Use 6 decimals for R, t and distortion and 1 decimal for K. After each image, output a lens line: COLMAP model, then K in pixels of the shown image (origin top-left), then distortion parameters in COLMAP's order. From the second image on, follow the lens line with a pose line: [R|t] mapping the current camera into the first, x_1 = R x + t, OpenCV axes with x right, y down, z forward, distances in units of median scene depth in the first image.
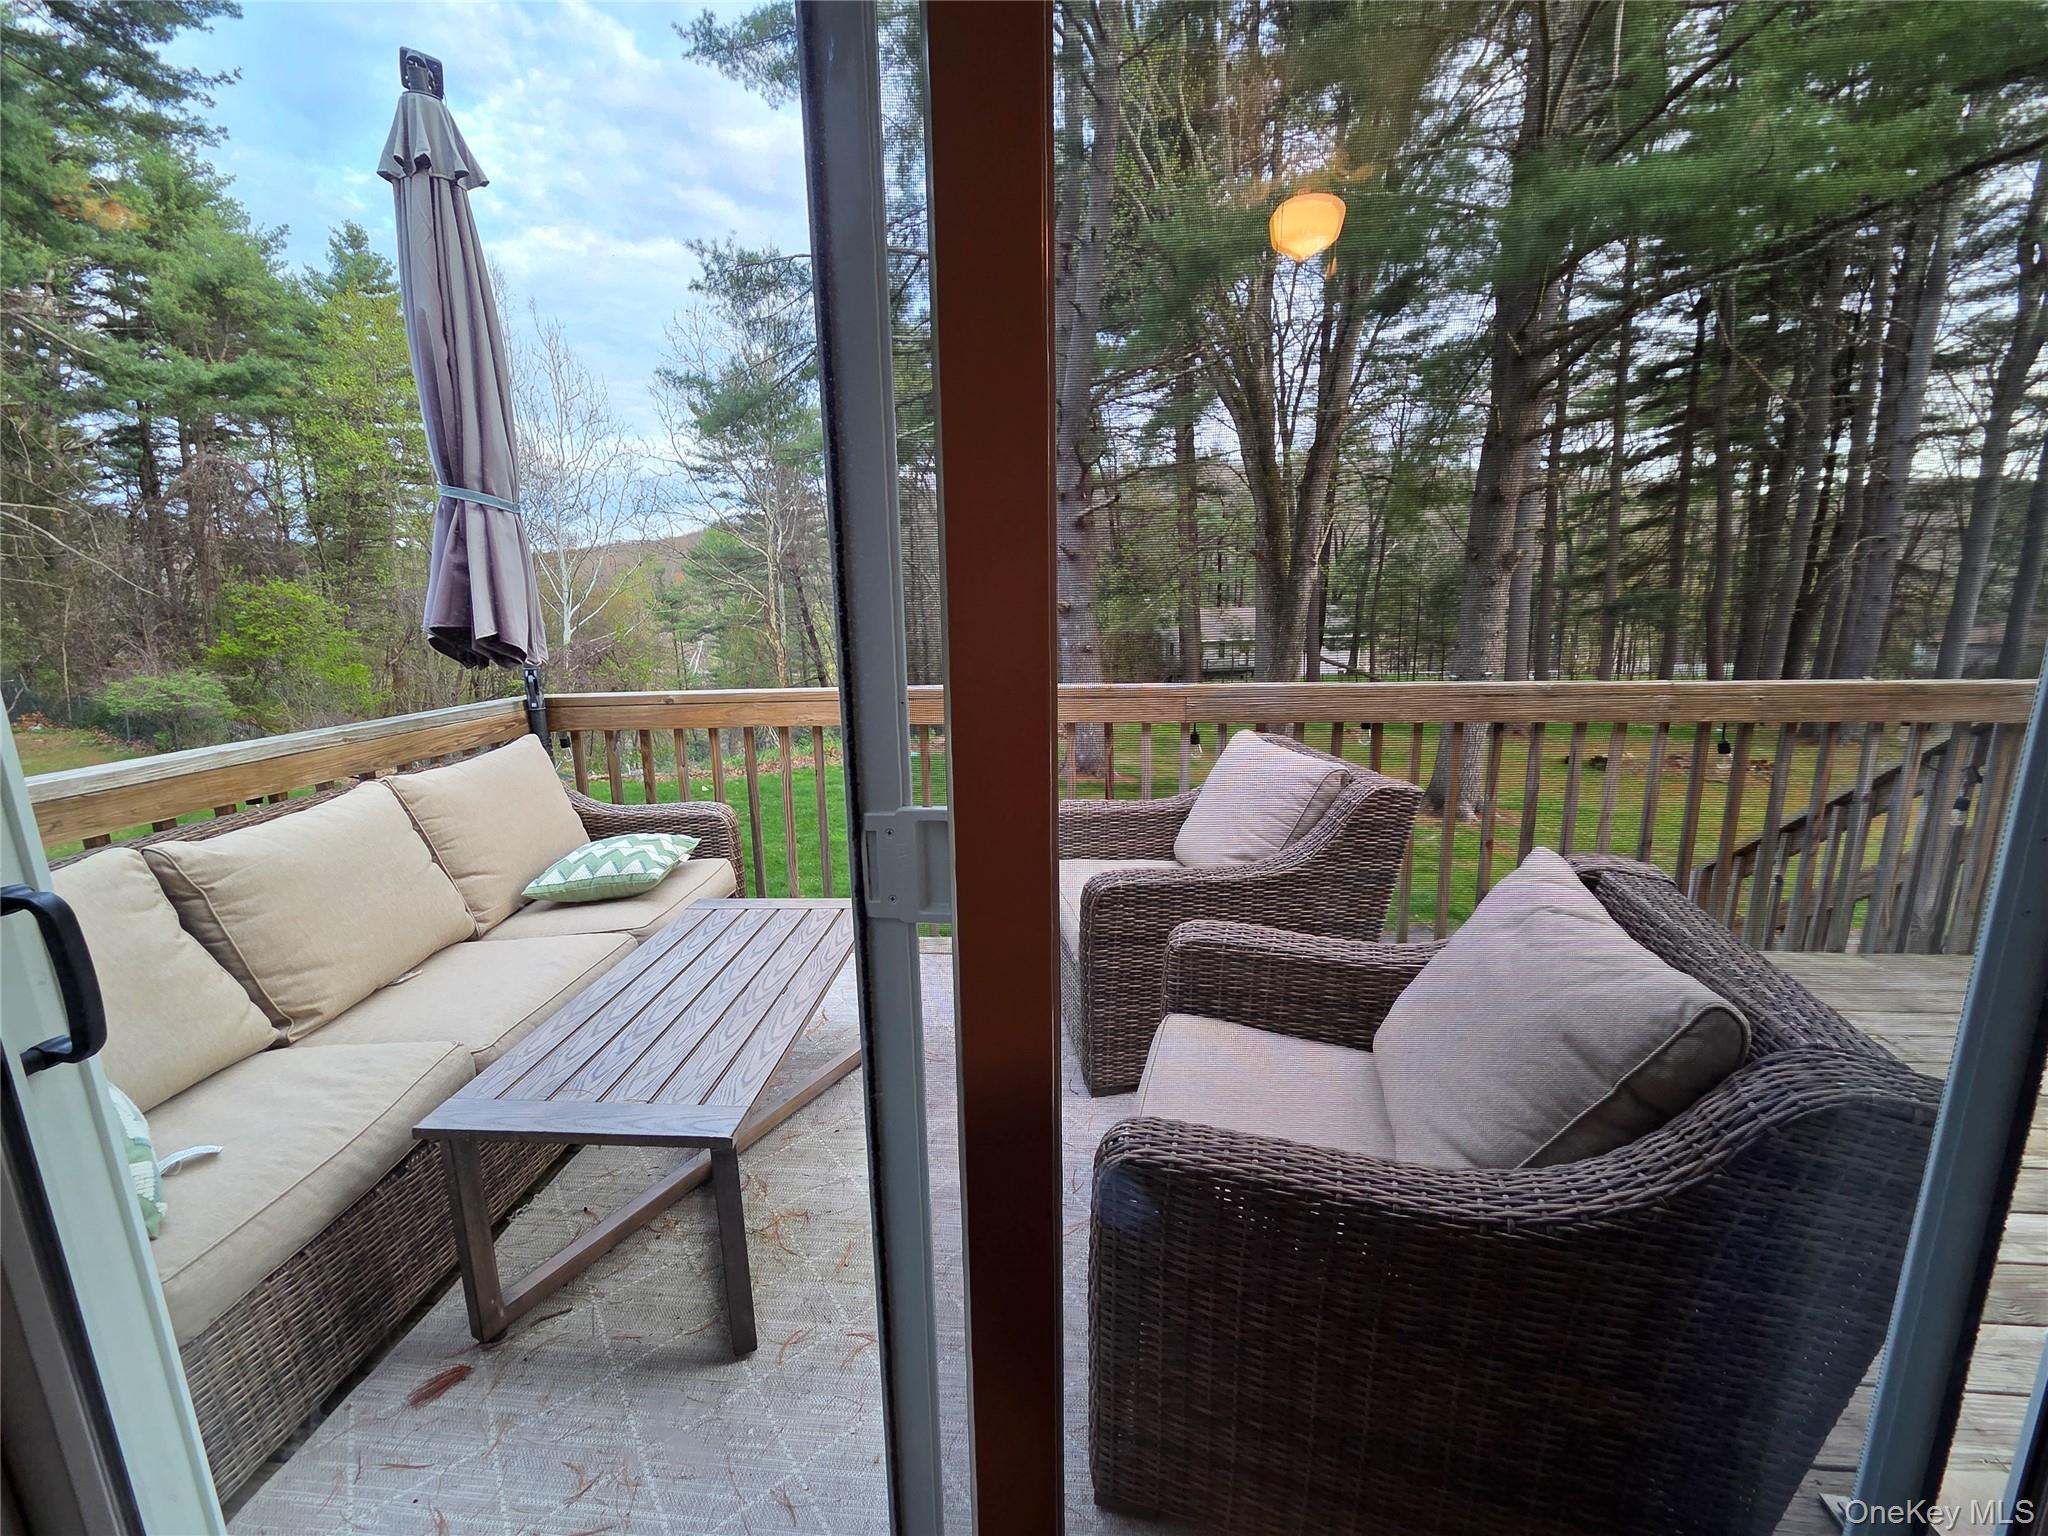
lens RADIAL K [[842.7, 0, 1032.6], [0, 842.7, 764.4], [0, 0, 1]] dist [0.002796, -0.000656]
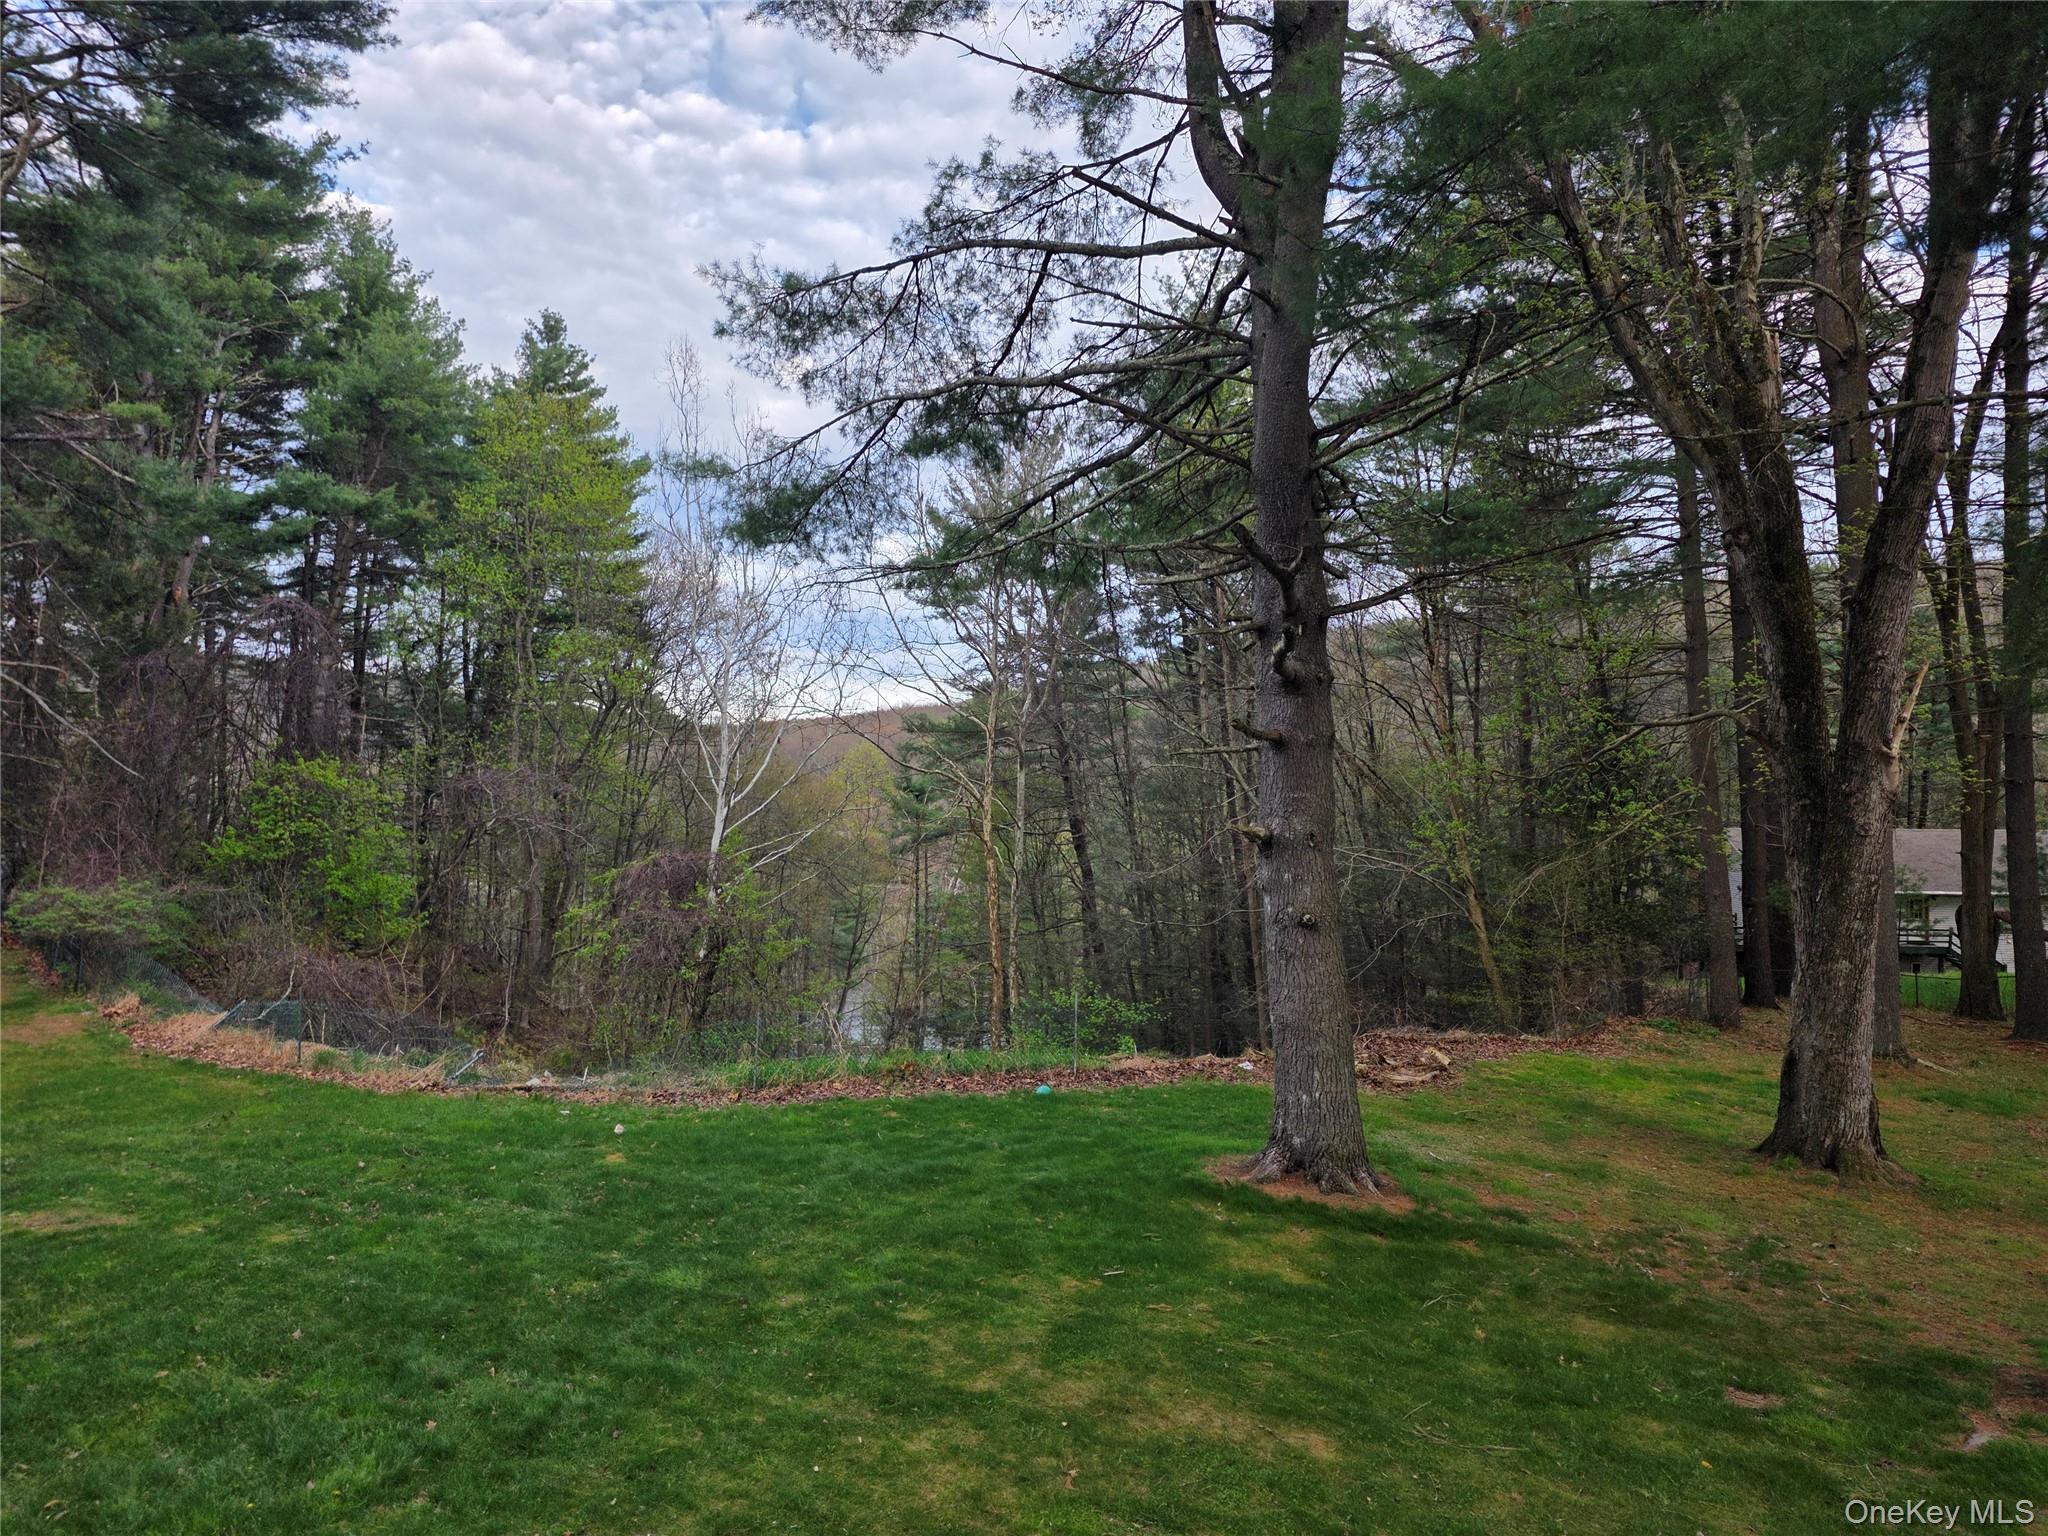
lens RADIAL K [[1380.8, 0, 1034.9], [0, 1380.8, 768.8], [0, 0, 1]] dist [0.026436, 0.002202]
pose [[0.936619, 0.016649, -0.349954, 0.071348], [-0.089496, 0.977100, -0.193044, -0.018925], [0.338726, 0.212128, 0.916660, 0.061988]]
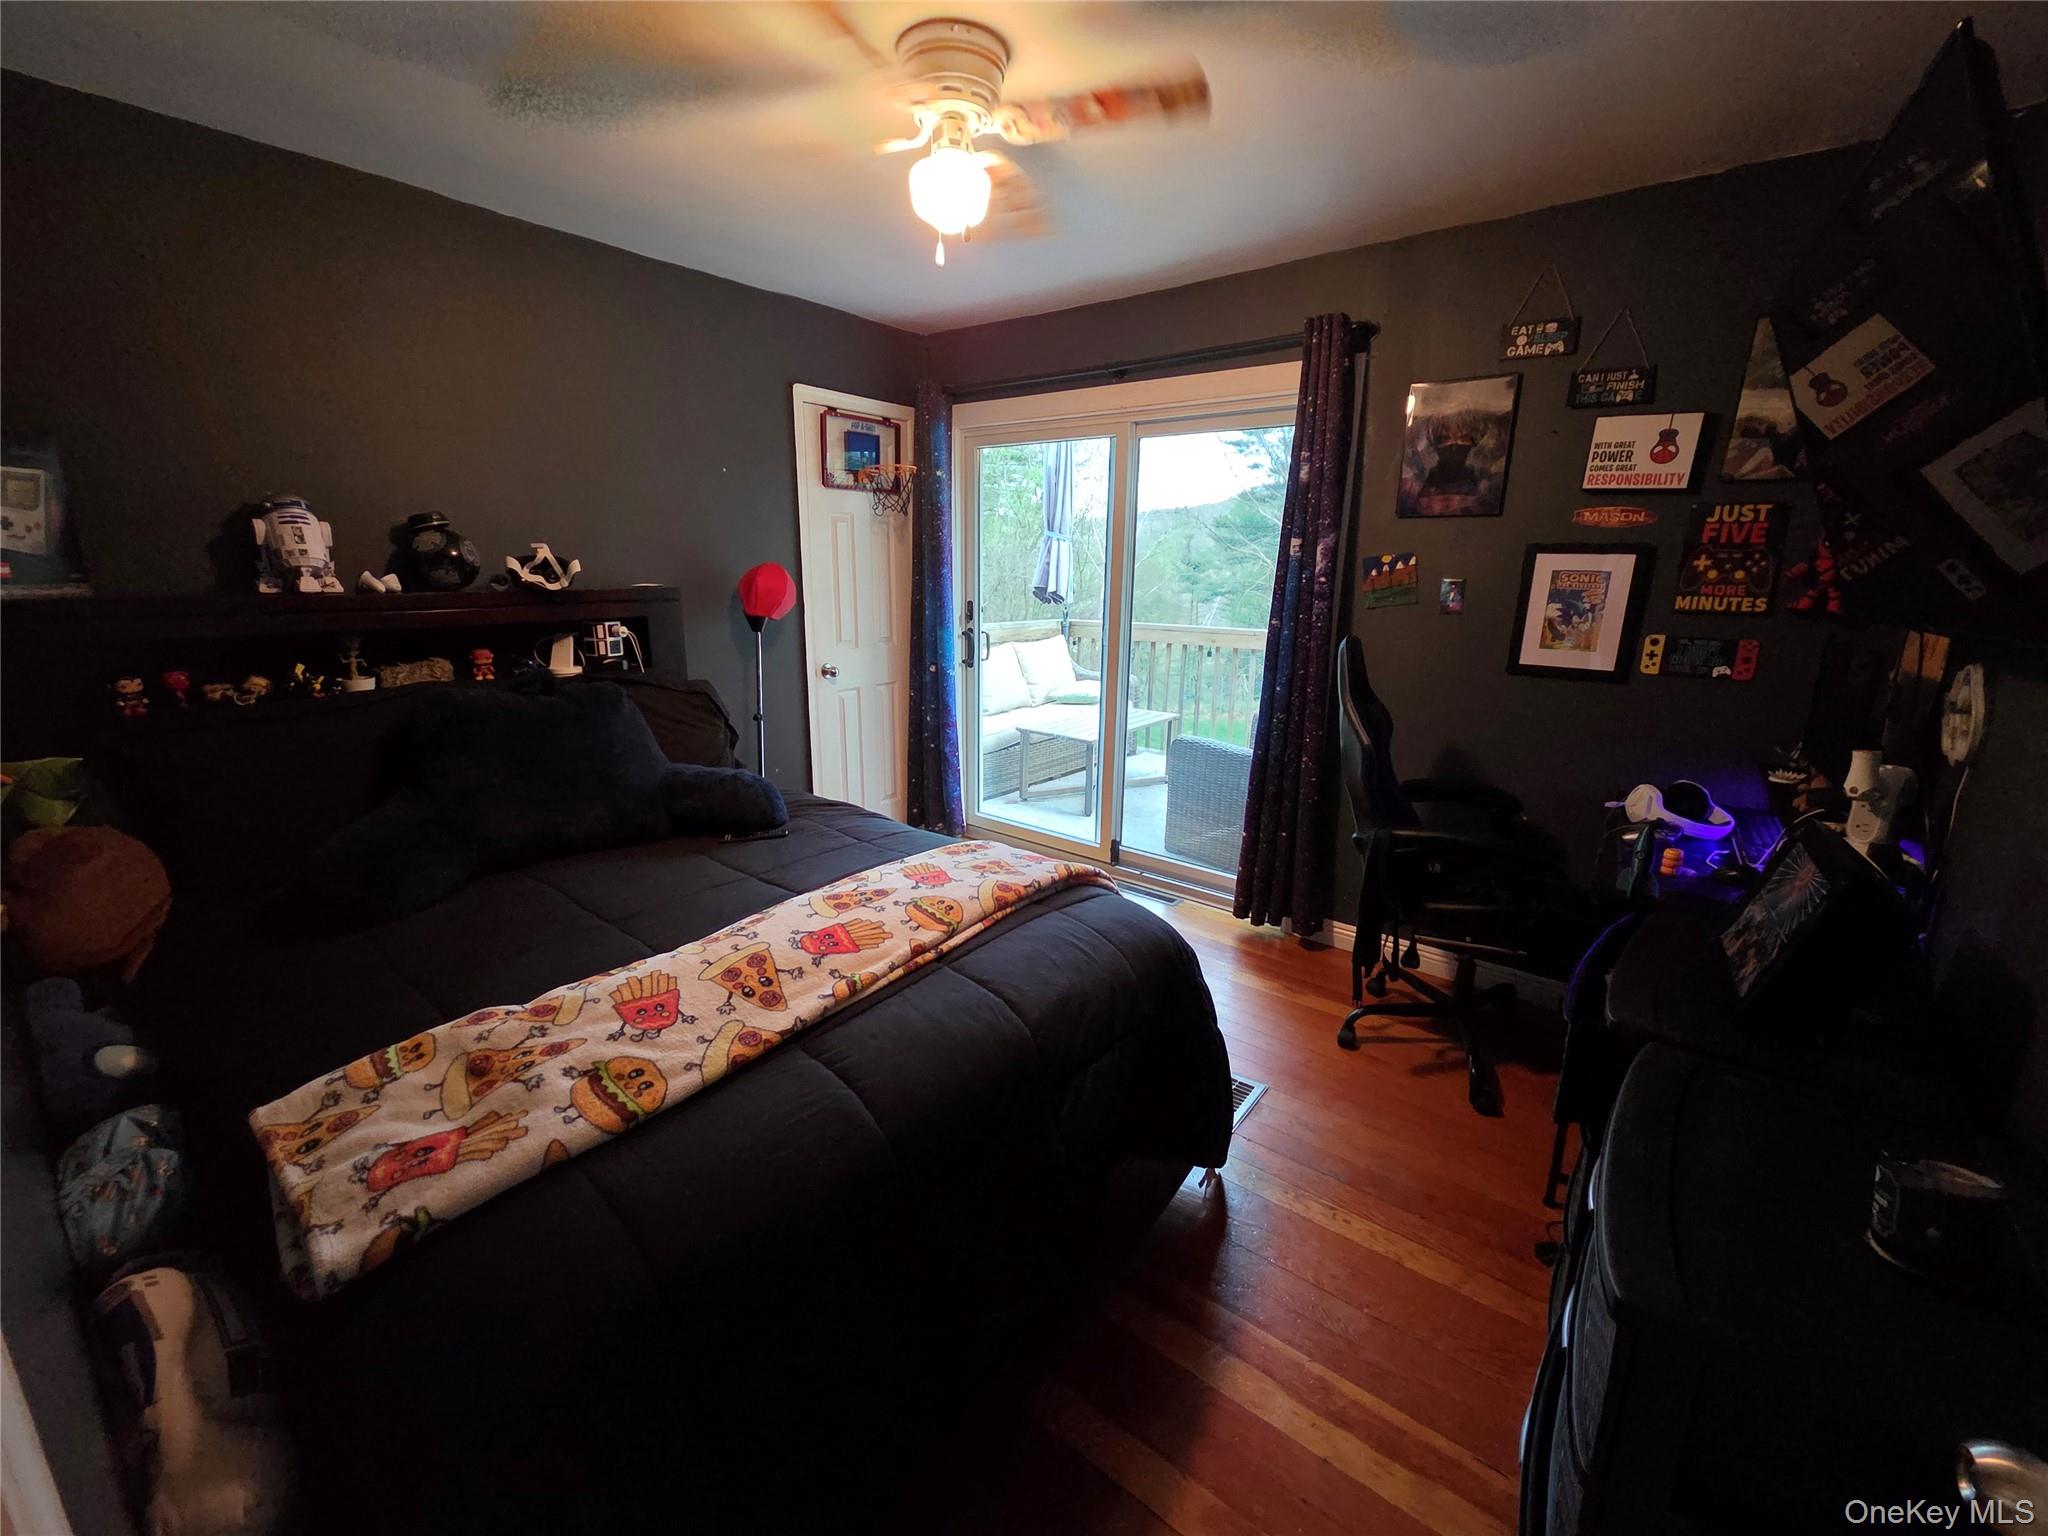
lens RADIAL K [[842.7, 0, 1023.5], [0, 842.7, 764.4], [0, 0, 1]] dist [0.002796, -0.000656]
pose [[0.825945, 0.162335, -0.539873, 0.702263], [-0.141385, 0.986686, 0.080384, 0.163002], [0.545734, 0.009937, 0.837900, -1.114717]]
